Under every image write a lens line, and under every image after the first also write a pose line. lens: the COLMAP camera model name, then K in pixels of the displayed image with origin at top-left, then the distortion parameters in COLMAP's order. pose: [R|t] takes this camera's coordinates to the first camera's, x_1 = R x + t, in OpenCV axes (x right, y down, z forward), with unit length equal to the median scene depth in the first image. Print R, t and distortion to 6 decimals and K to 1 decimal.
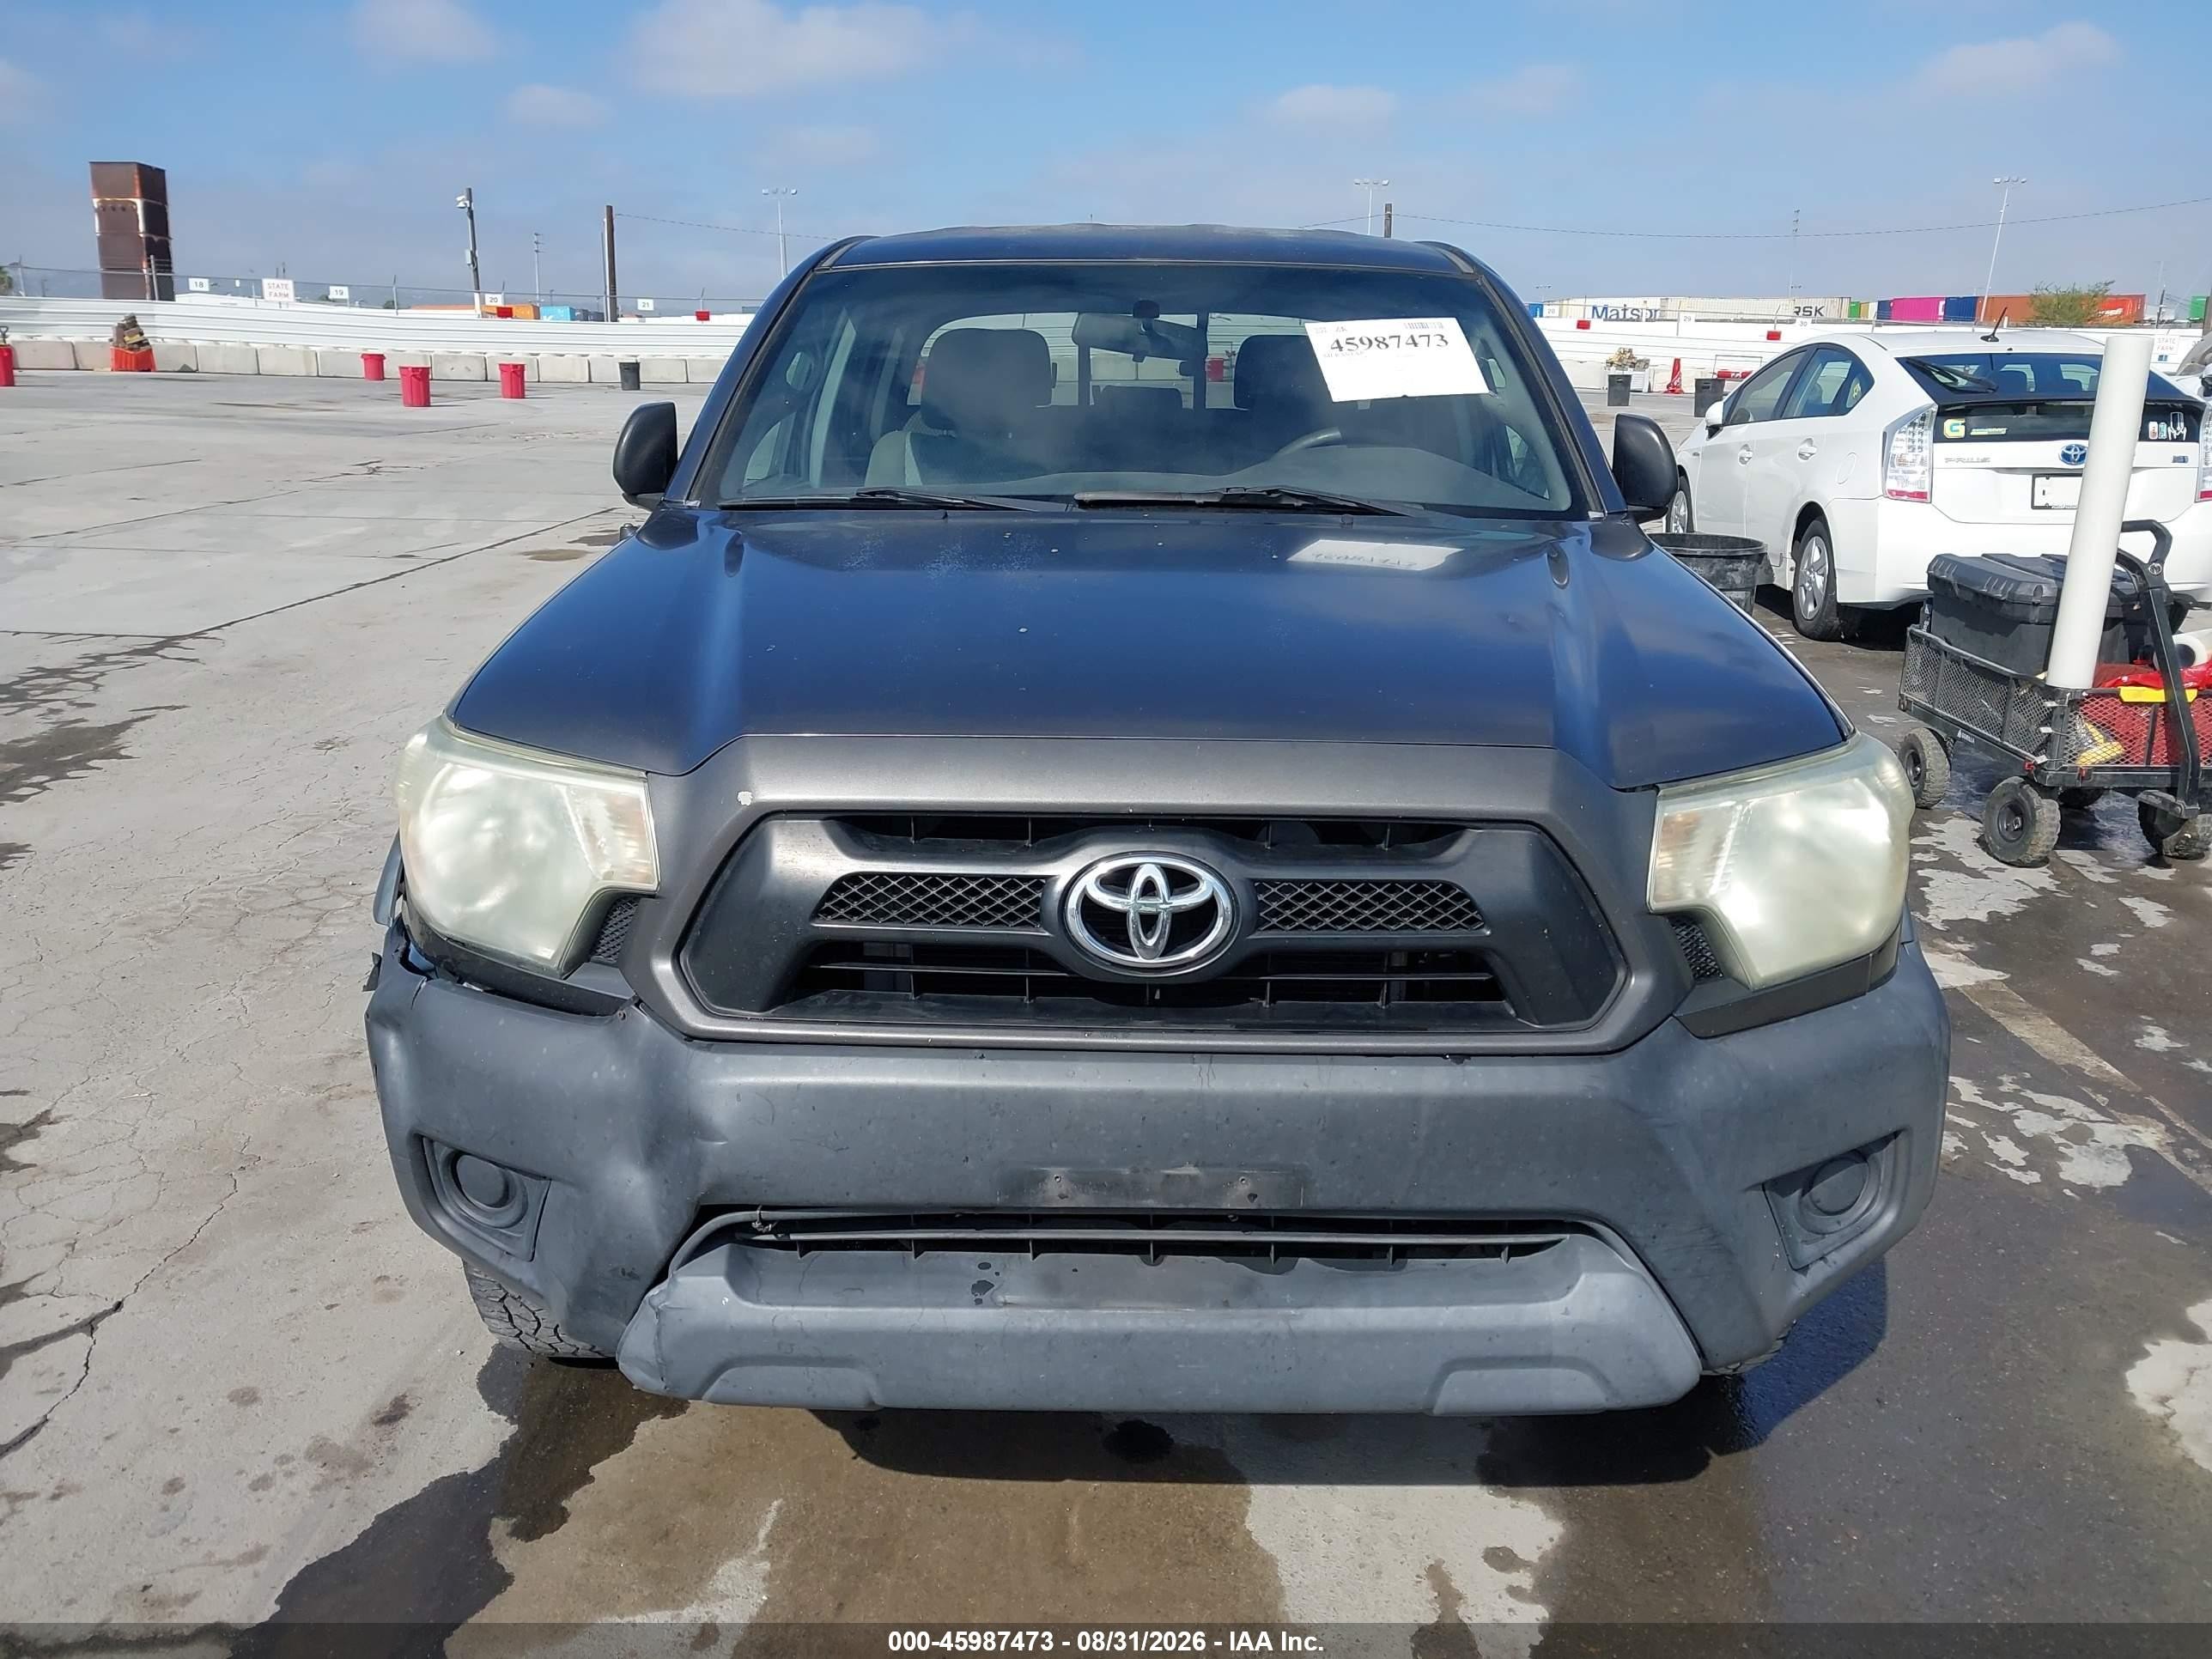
lens RADIAL K [[1762.5, 0, 1108.2], [0, 1762.5, 821.6], [0, 0, 1]] dist [0.020835, -0.030872]
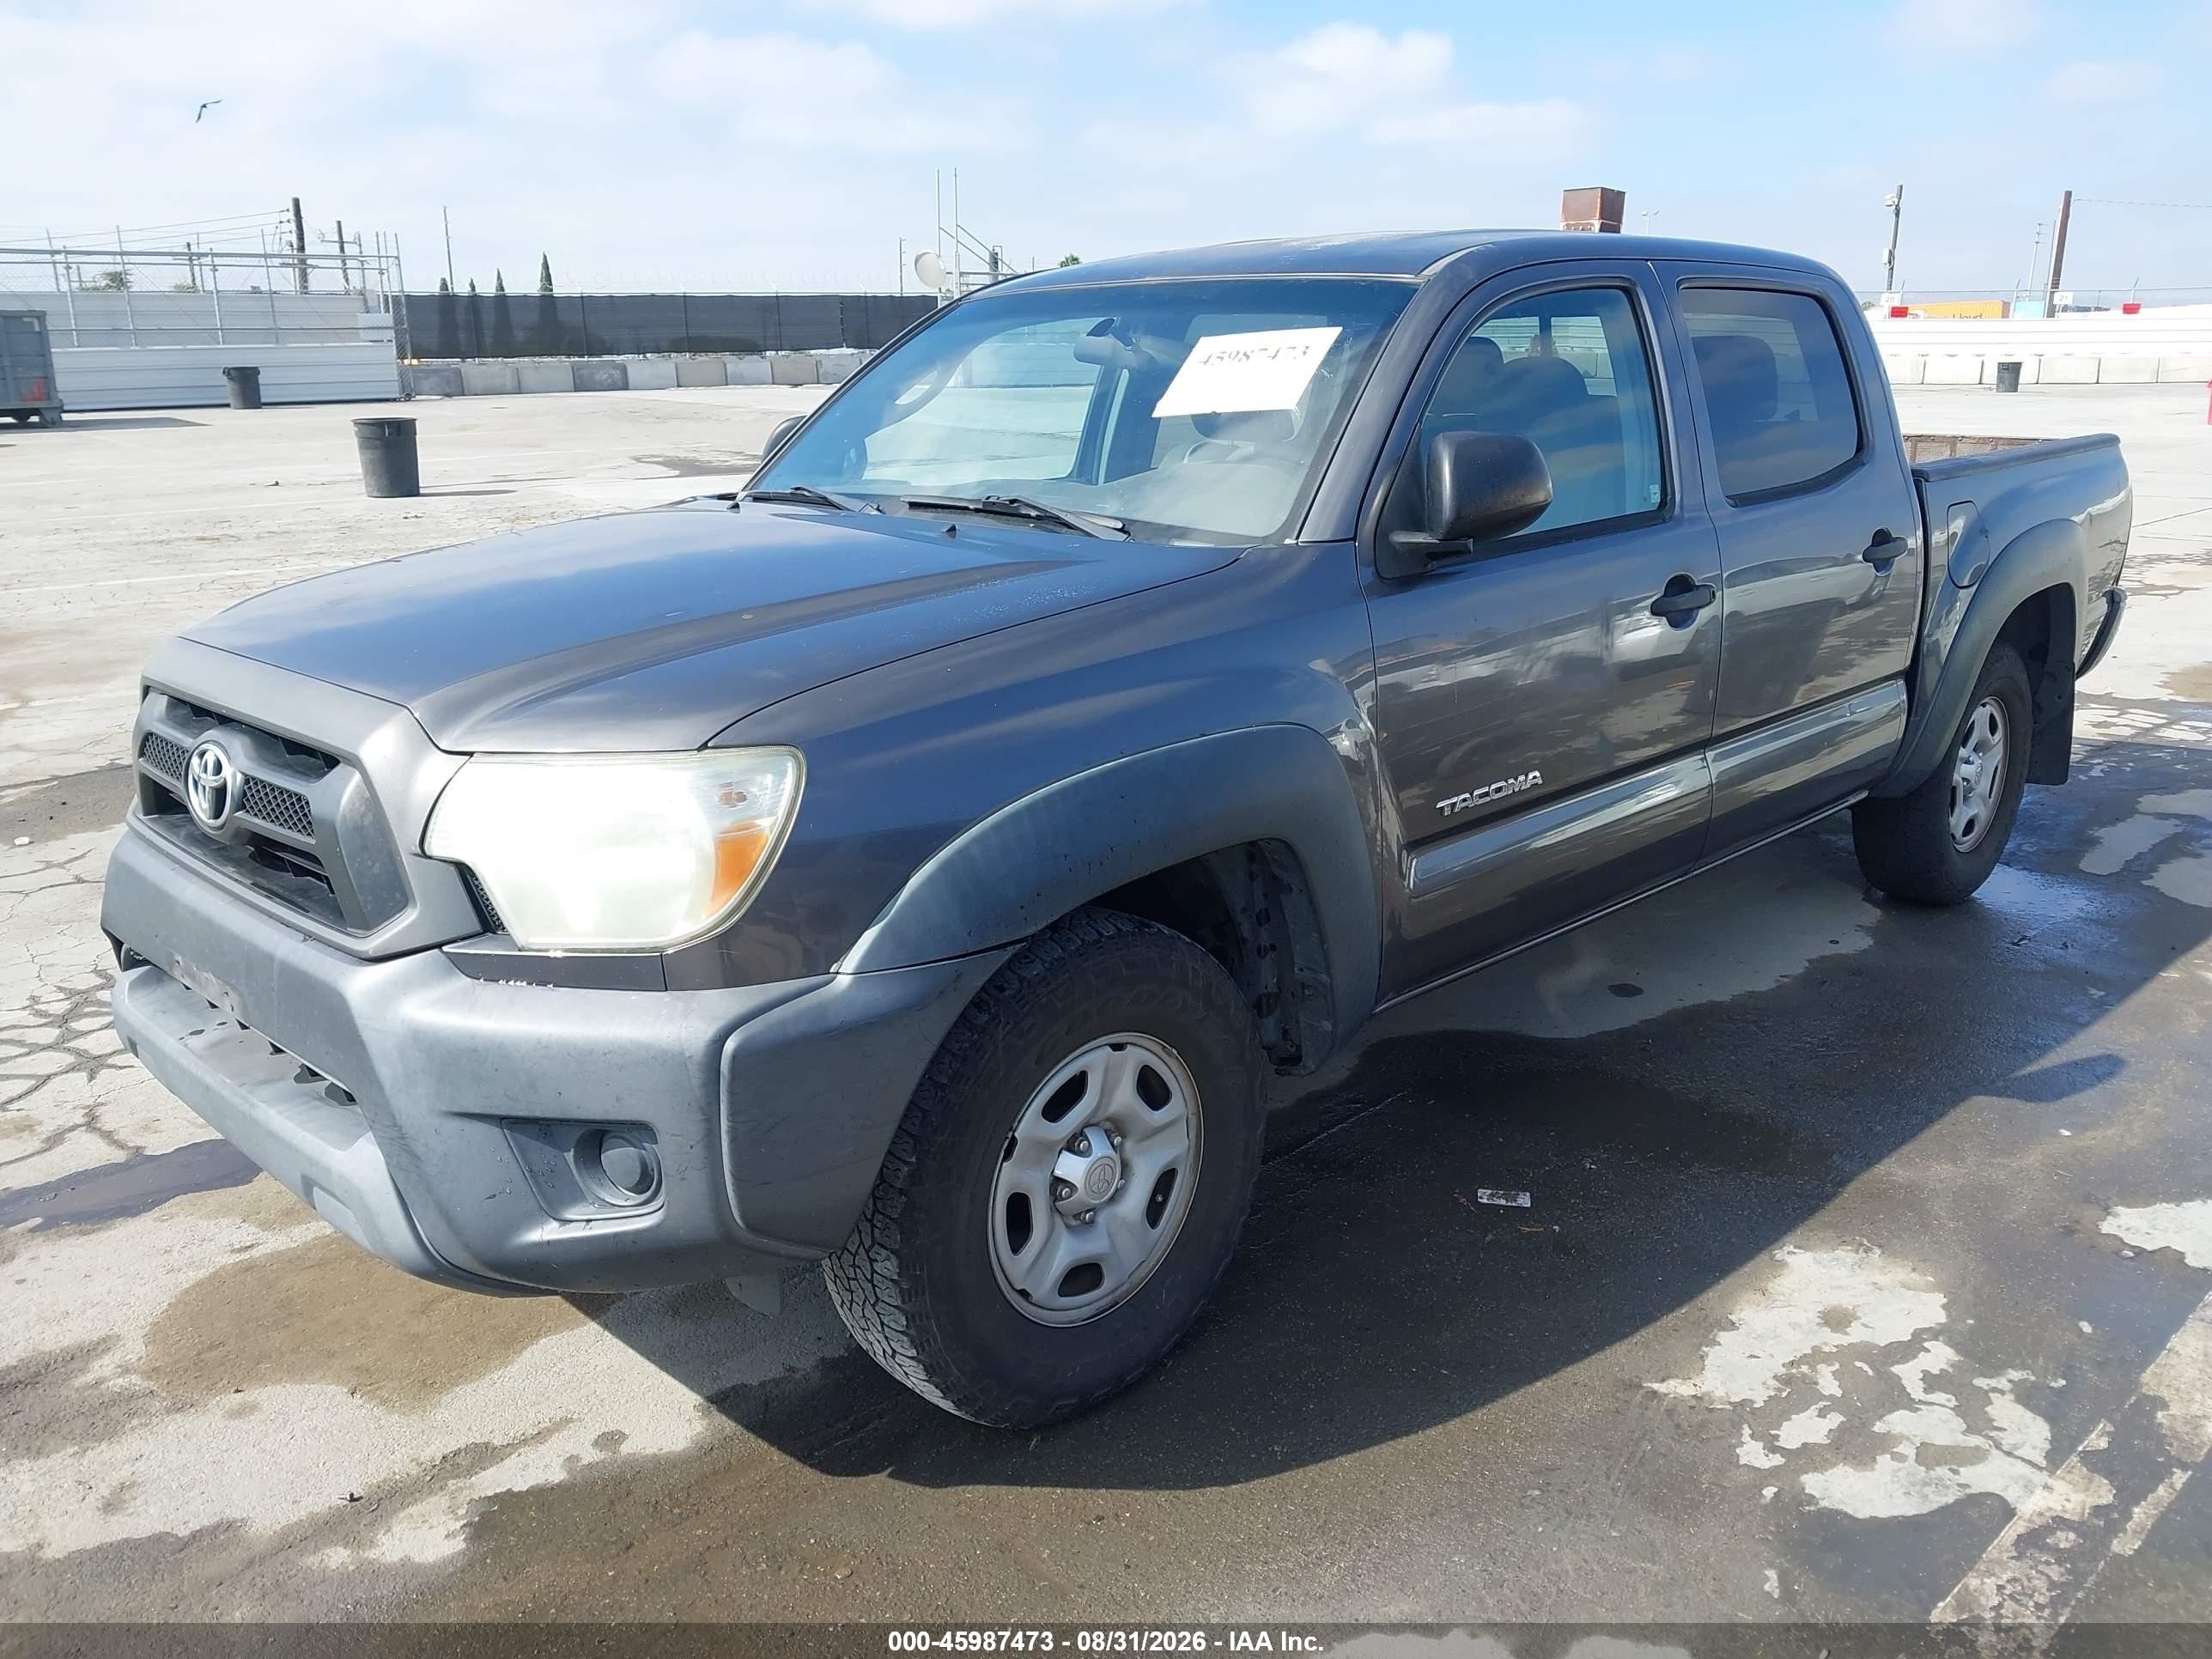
lens RADIAL K [[1762.5, 0, 1094.9], [0, 1762.5, 829.5], [0, 0, 1]] dist [0.020835, -0.030872]
pose [[0.711180, 0.167441, -0.682778, 1.047173], [-0.165536, 0.983798, 0.068839, -0.088546], [0.683242, 0.064068, 0.727376, 0.330652]]
